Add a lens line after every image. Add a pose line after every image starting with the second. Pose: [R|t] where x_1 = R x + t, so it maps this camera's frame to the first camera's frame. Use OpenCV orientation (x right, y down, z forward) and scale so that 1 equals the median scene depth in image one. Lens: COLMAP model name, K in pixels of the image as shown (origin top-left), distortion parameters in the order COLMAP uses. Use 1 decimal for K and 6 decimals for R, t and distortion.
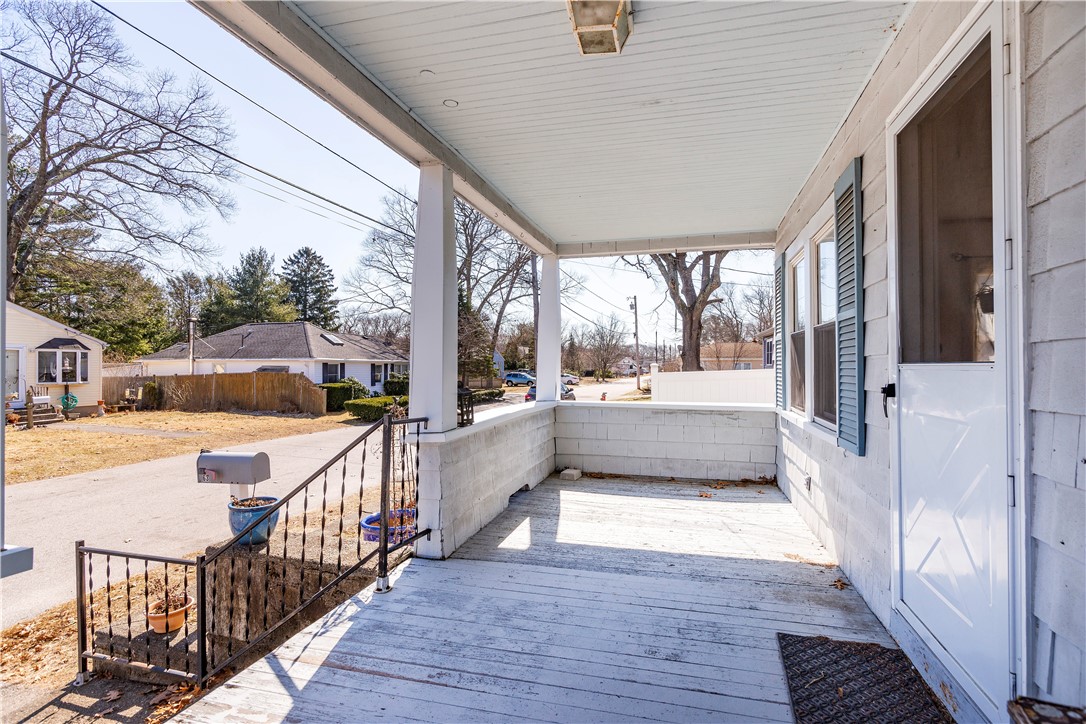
lens RADIAL K [[520.2, 0, 545.0], [0, 520.2, 362.5], [0, 0, 1]] dist [0.007409, 0.003053]
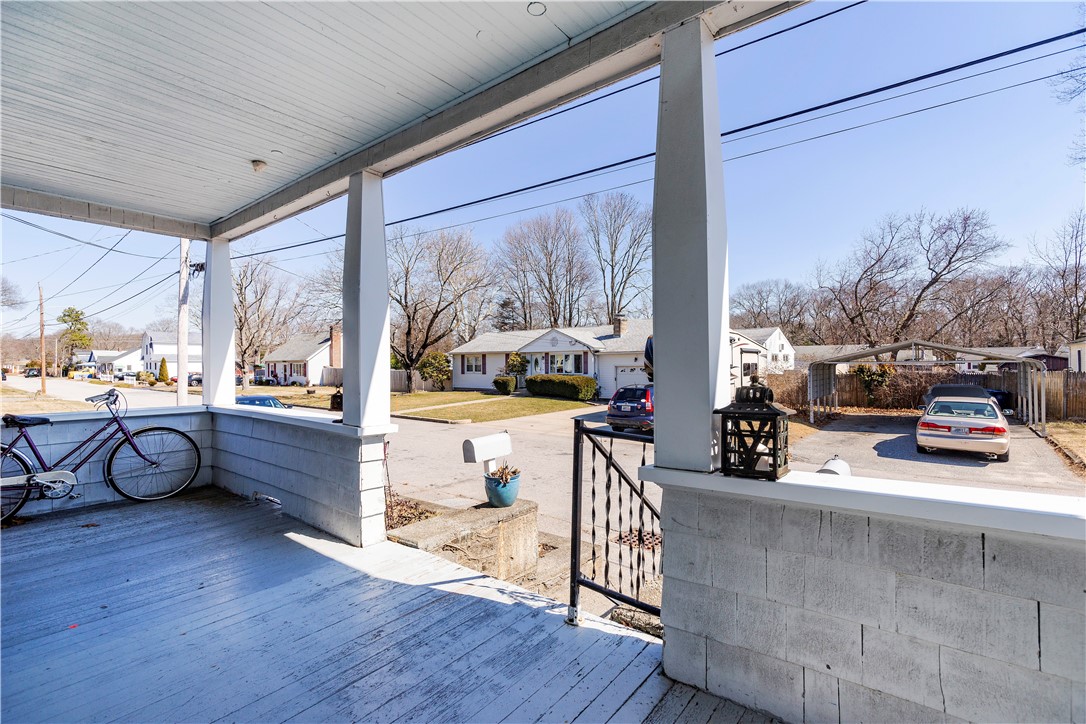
lens RADIAL K [[495.1, 0, 539.7], [0, 495.1, 360.9], [0, 0, 1]] dist [-0.001314, -0.000106]
pose [[-0.398601, -0.013160, -0.917030, 0.533715], [0.008602, 0.999799, -0.018087, 0.019468], [0.917084, -0.015098, -0.398408, 1.441860]]
